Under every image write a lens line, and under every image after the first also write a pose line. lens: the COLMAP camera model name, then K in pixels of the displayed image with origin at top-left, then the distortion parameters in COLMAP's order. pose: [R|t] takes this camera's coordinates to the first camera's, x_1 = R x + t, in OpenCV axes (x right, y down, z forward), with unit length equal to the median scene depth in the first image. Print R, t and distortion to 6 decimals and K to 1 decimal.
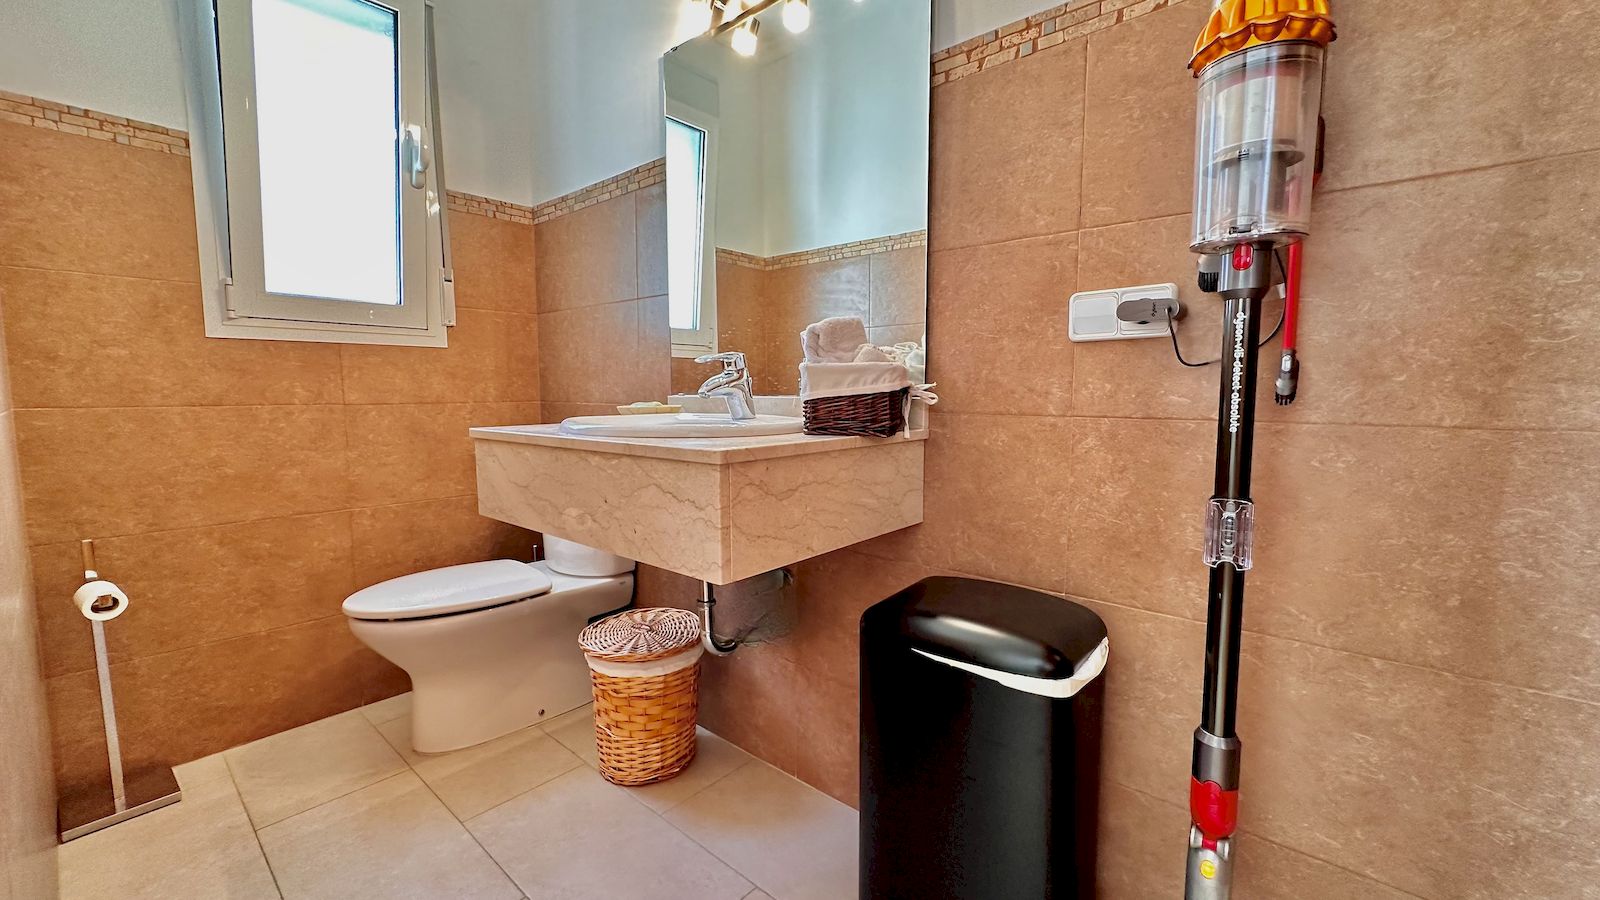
lens RADIAL K [[641.3, 0, 800.0], [0, 641.3, 450.0], [0, 0, 1]] dist [0.000024, -0.000128]
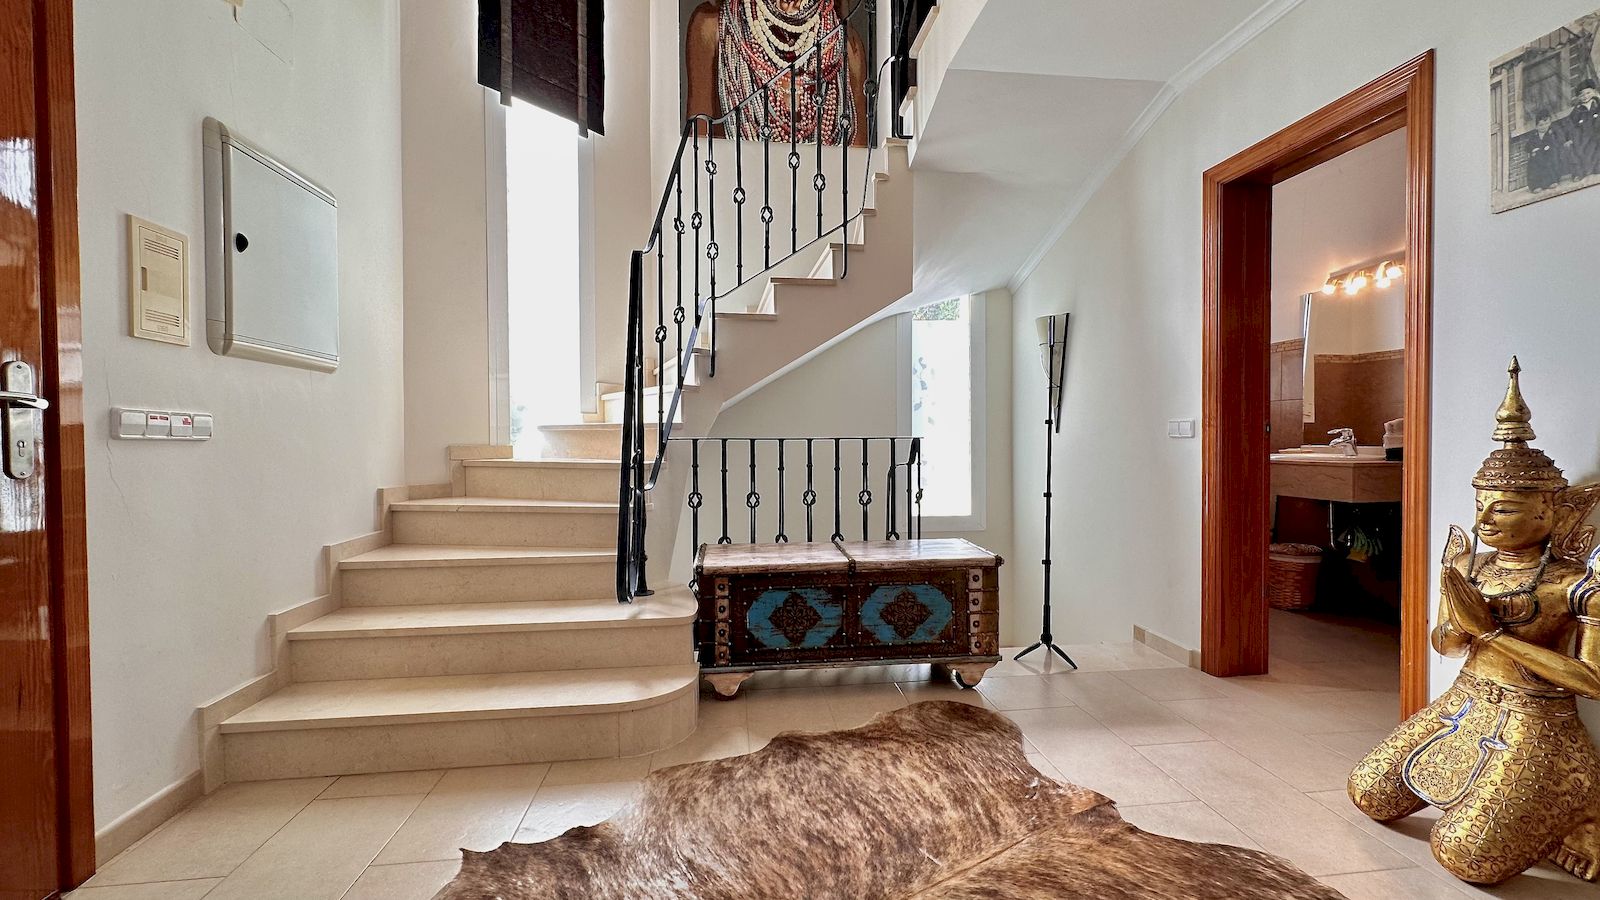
lens RADIAL K [[641.3, 0, 800.0], [0, 641.3, 450.0], [0, 0, 1]] dist [0.000024, -0.000128]
pose [[0.741169, 0.010912, -0.671230, -0.007839], [-0.063037, 0.996581, -0.053404, 0.185103], [0.668352, 0.081894, 0.739323, -2.127154]]
